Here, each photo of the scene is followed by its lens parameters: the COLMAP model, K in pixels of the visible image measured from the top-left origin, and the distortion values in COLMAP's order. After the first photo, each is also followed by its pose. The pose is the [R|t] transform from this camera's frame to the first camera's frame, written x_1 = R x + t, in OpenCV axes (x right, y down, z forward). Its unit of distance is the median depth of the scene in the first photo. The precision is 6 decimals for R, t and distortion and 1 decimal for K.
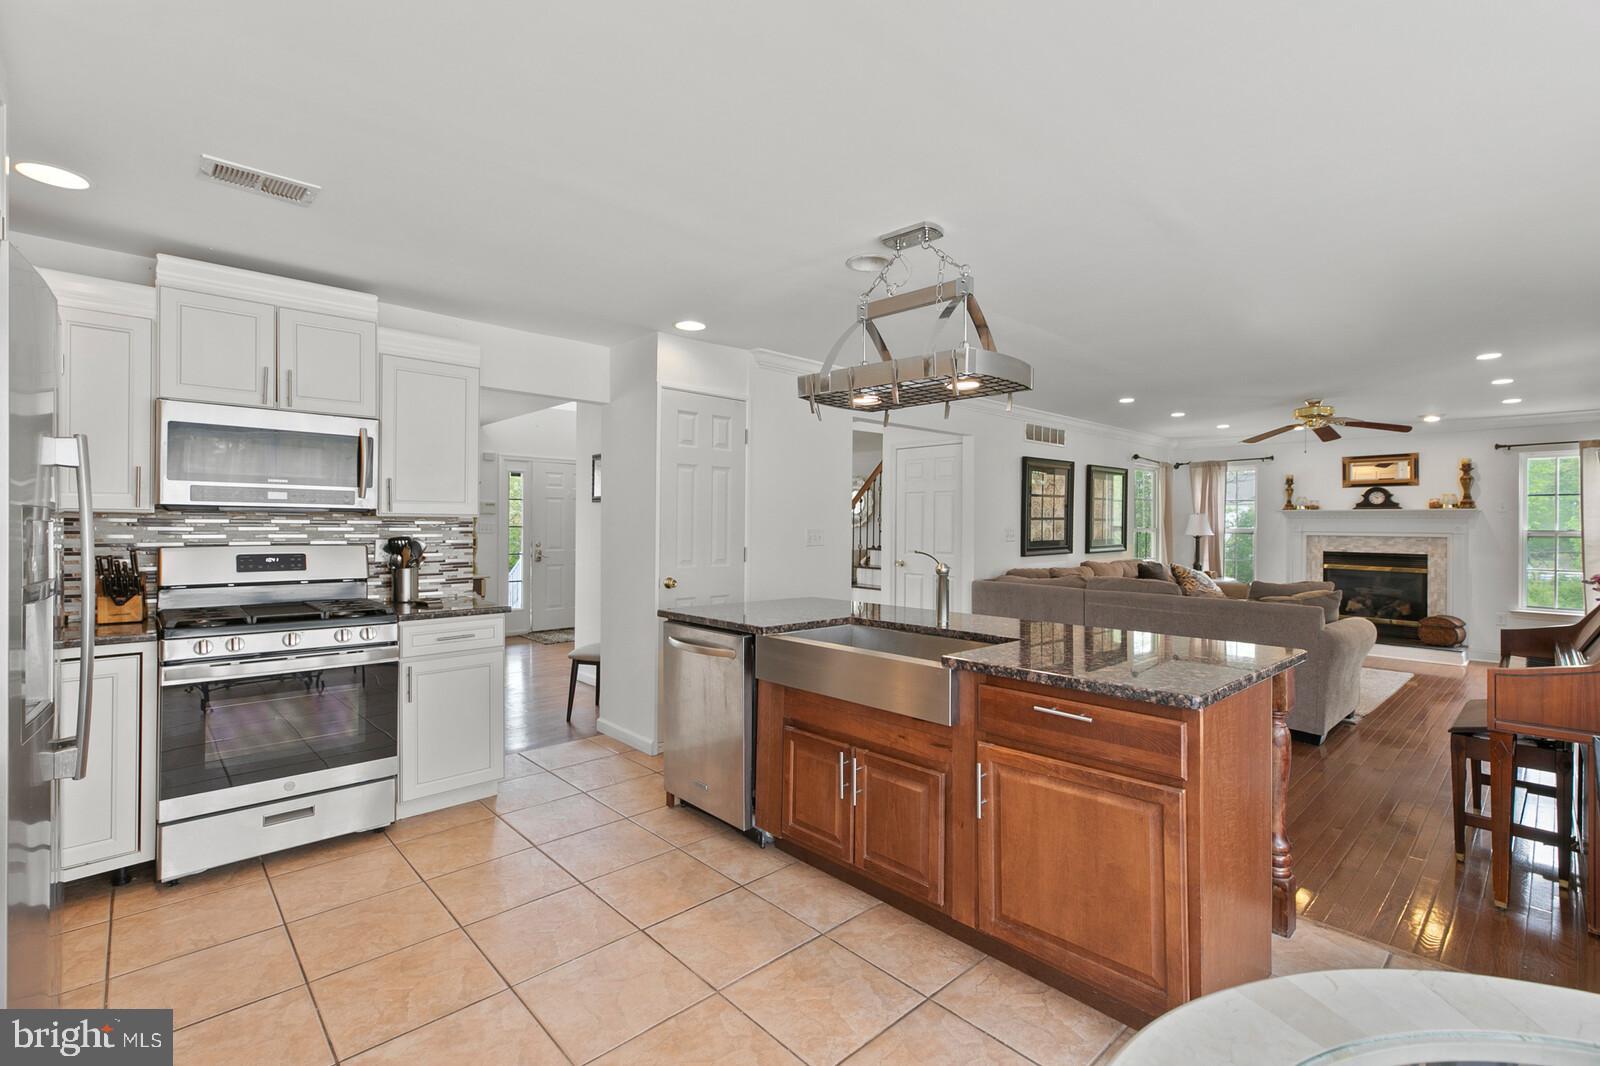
lens RADIAL K [[718.6, 0, 797.3], [0, 718.6, 524.5], [0, 0, 1]] dist [0.003053, -0.000269]
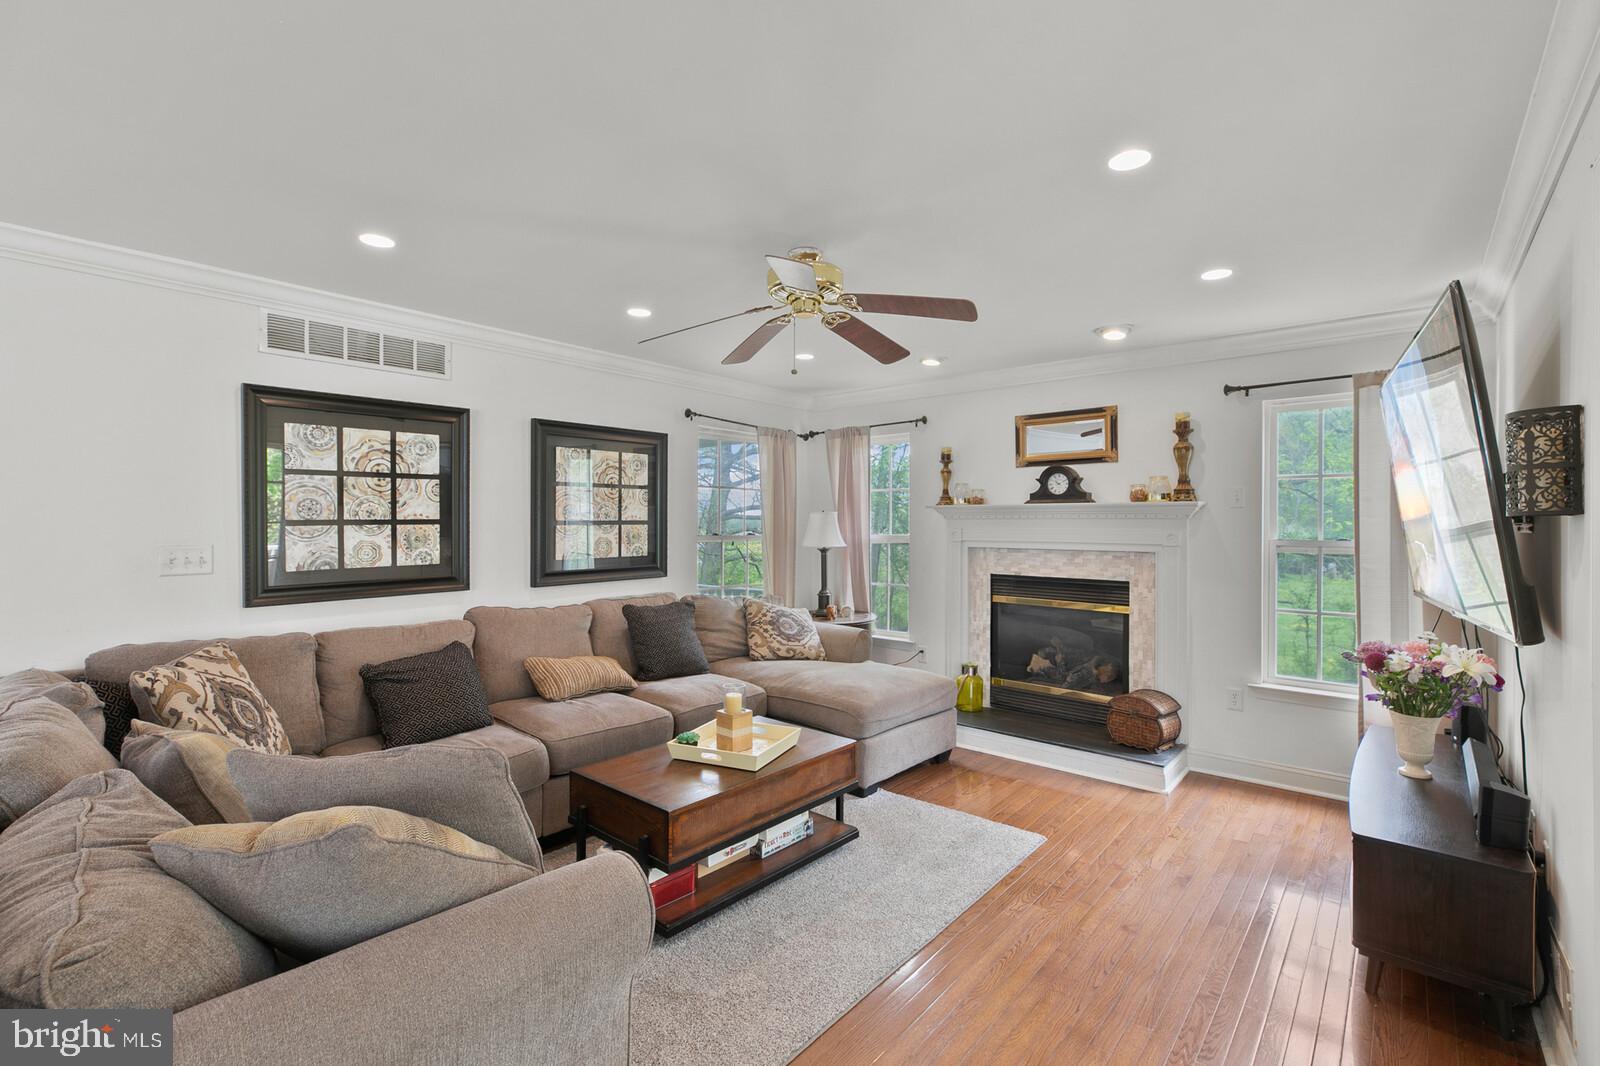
lens RADIAL K [[718.6, 0, 800.4], [0, 718.6, 528.6], [0, 0, 1]] dist [0.003053, -0.000269]
pose [[0.992597, -0.004980, 0.121351, 0.533033], [0.004181, 0.999968, 0.006836, -0.005603], [-0.121381, -0.006278, 0.992586, 0.451904]]
